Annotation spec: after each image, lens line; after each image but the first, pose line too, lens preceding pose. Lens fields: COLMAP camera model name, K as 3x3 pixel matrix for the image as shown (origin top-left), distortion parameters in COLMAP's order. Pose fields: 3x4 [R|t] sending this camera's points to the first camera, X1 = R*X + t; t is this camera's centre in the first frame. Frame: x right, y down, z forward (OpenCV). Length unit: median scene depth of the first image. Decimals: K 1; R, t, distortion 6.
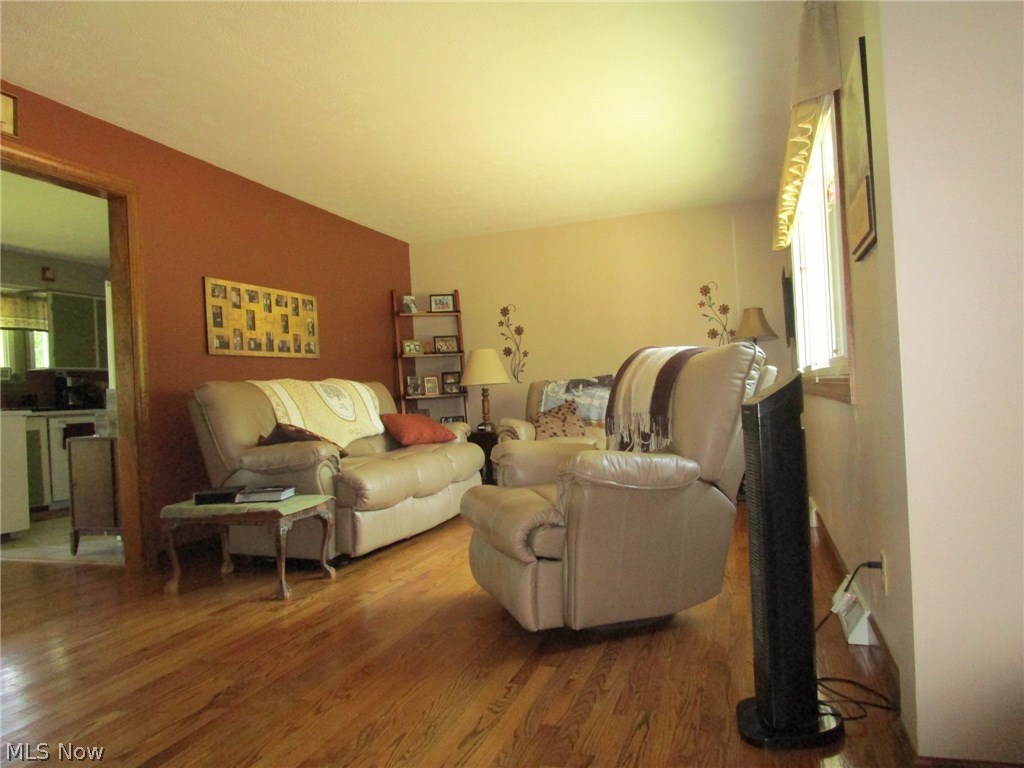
lens RADIAL K [[723.4, 0, 507.8], [0, 723.4, 386.5], [0, 0, 1]] dist [-0.027019, 0.007165]
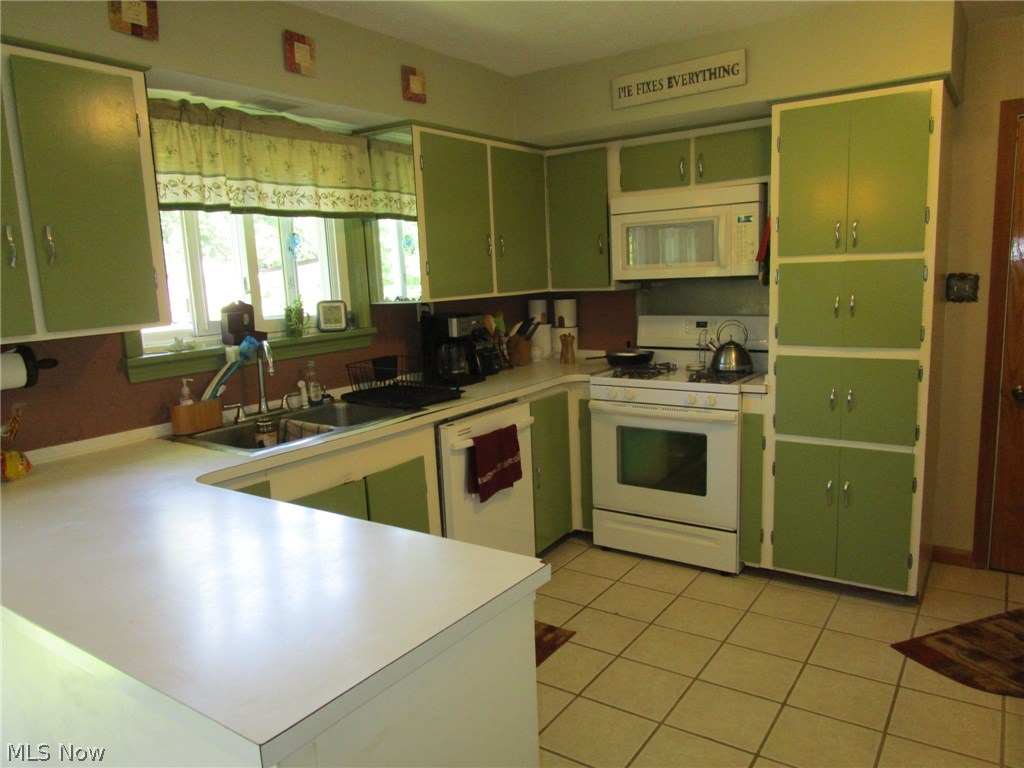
lens RADIAL K [[723.4, 0, 509.4], [0, 723.4, 386.2], [0, 0, 1]] dist [-0.027019, 0.007165]
pose [[0.961809, 0.052377, -0.268663, -0.456163], [-0.002287, 0.983025, 0.183455, -0.057132], [0.273711, -0.175834, 0.945603, 0.566837]]
